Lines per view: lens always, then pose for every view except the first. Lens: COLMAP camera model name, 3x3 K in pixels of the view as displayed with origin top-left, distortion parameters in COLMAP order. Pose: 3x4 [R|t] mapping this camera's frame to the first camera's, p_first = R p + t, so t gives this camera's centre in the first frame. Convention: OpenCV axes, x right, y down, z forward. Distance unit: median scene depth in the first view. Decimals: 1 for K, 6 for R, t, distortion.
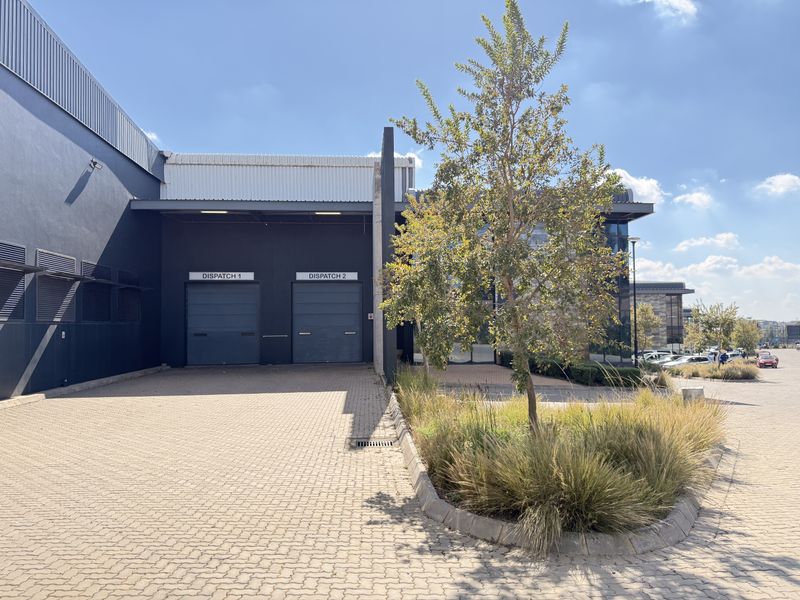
lens RADIAL K [[566.9, 0, 402.1], [0, 566.9, 302.5], [0, 0, 1]] dist [0.000296, -0.006594]
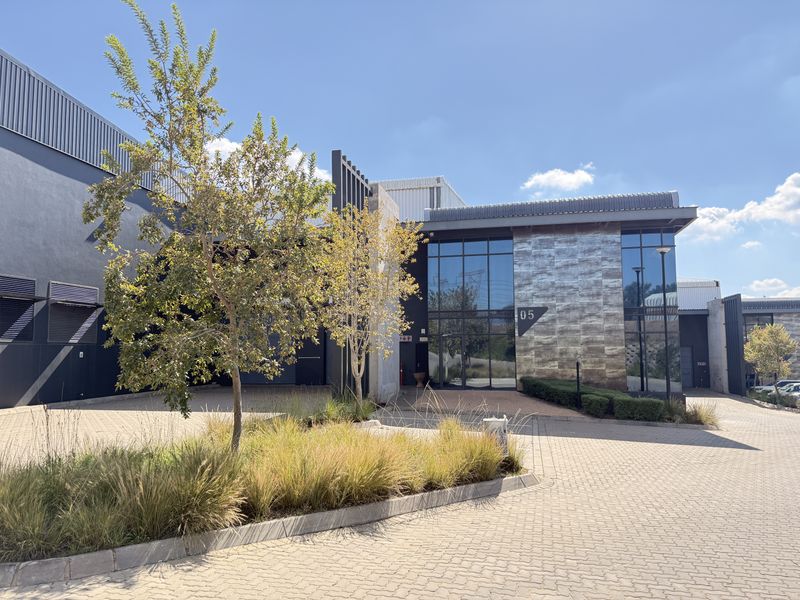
lens RADIAL K [[566.9, 0, 400.3], [0, 566.9, 303.1], [0, 0, 1]] dist [0.000296, -0.006594]
pose [[0.957169, -0.017837, -0.288979, 0.253556], [0.006068, 0.999117, -0.041571, 0.003099], [0.289465, 0.038037, 0.956432, 0.055136]]
